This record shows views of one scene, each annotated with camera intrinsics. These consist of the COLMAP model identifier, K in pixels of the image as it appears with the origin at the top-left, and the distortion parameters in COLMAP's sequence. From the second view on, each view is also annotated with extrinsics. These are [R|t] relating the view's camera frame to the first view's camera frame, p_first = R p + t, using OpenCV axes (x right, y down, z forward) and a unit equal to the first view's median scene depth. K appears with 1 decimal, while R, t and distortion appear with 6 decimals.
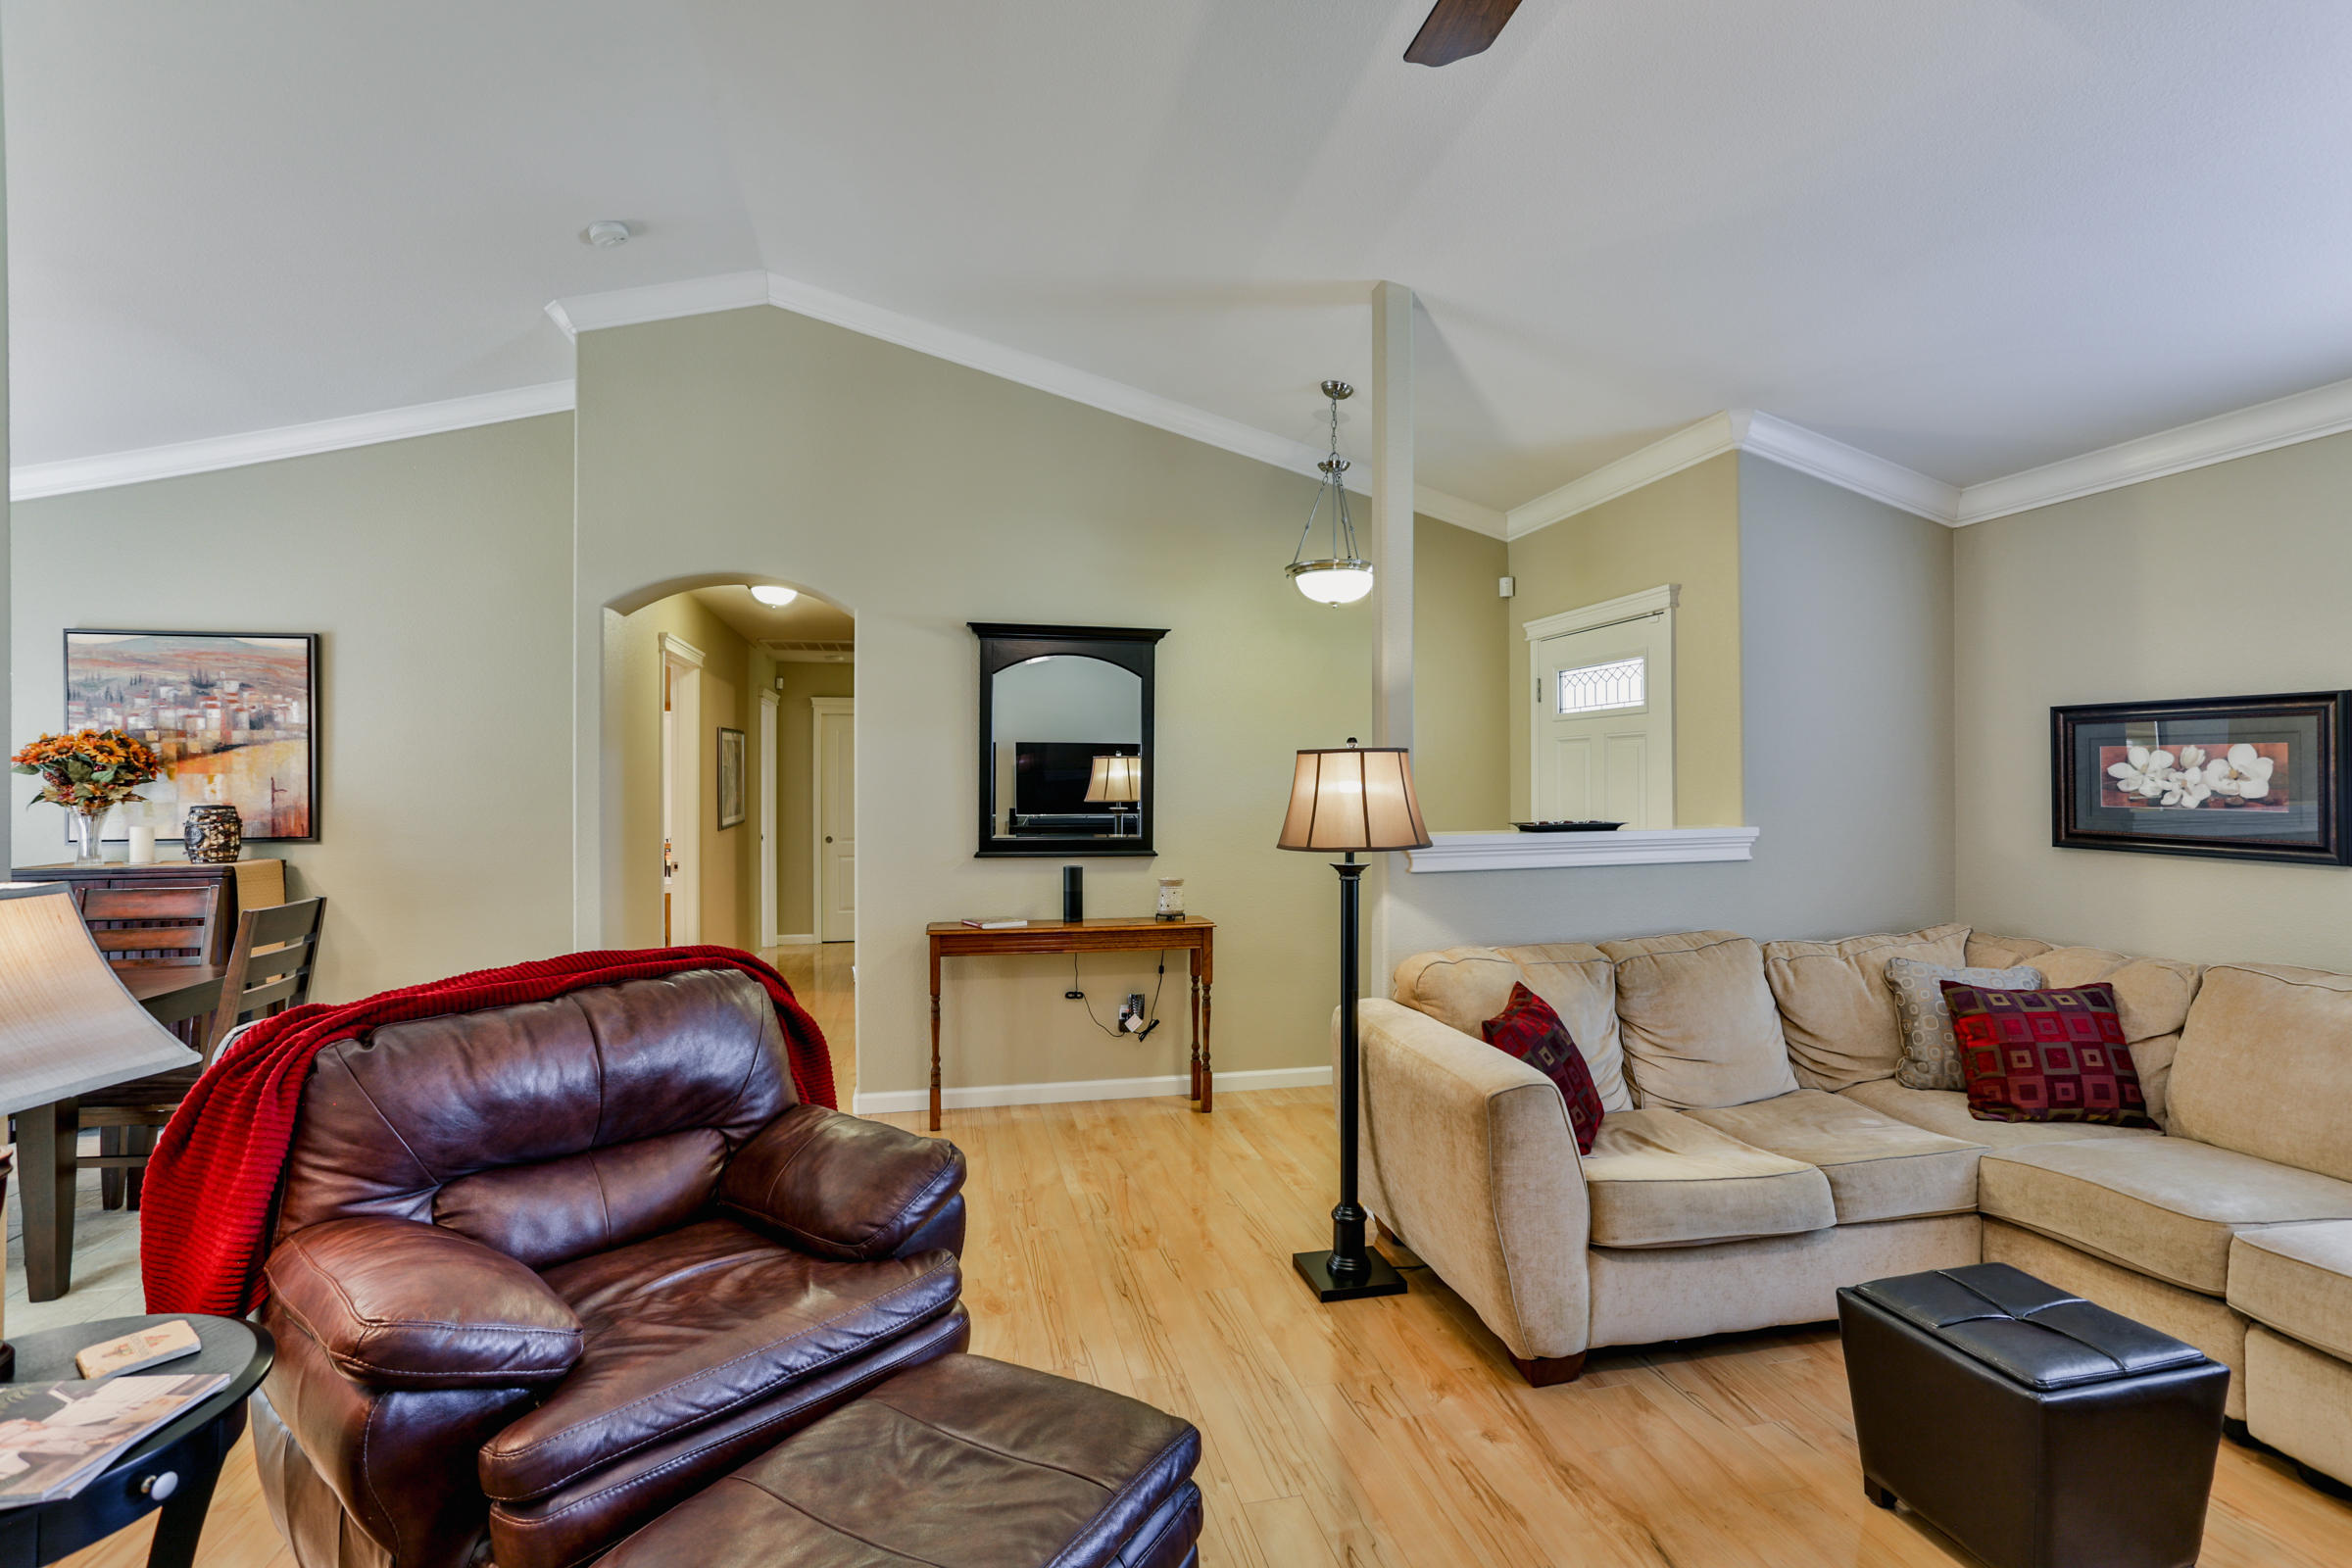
lens RADIAL K [[1135.9, 0, 1174.2], [0, 1135.9, 780.9], [0, 0, 1]] dist [0.002230, 0.000356]
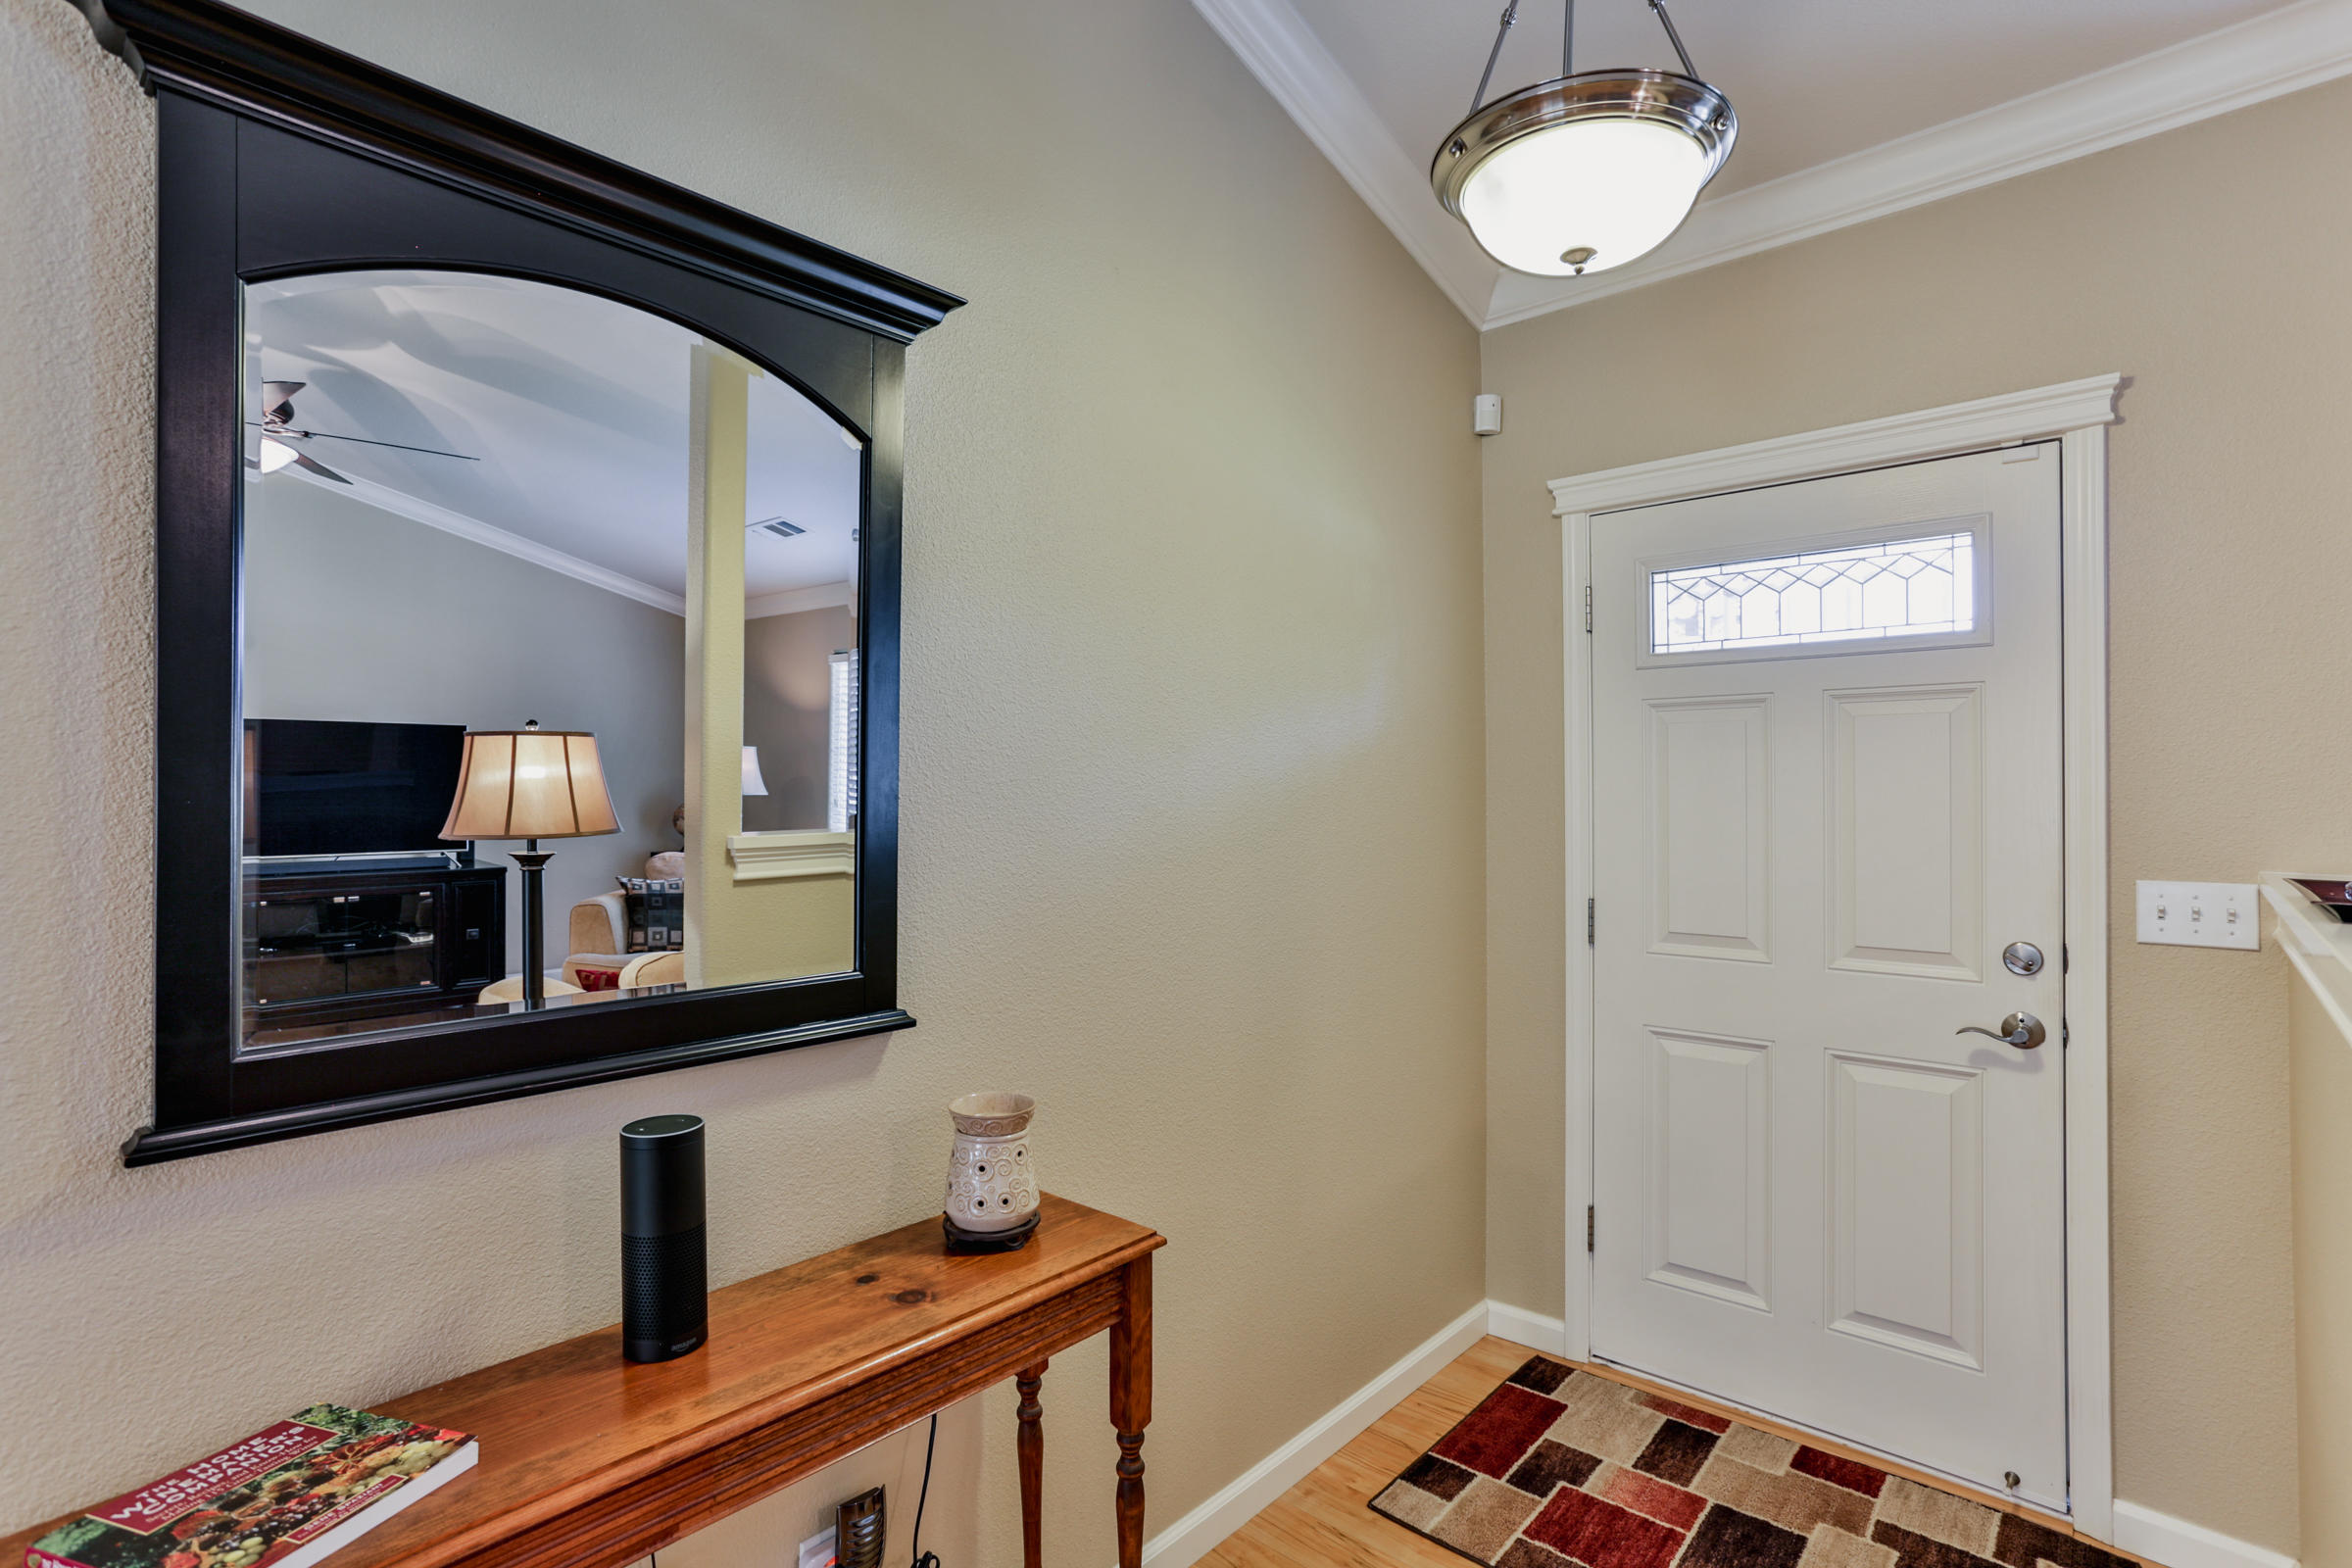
lens RADIAL K [[1135.9, 0, 1167.4], [0, 1135.9, 786.9], [0, 0, 1]] dist [0.002230, 0.000356]
pose [[0.787357, -0.001790, 0.616495, -0.154220], [0.006205, 0.999968, -0.005021, 0.002848], [-0.616467, 0.007779, 0.787343, 0.724032]]
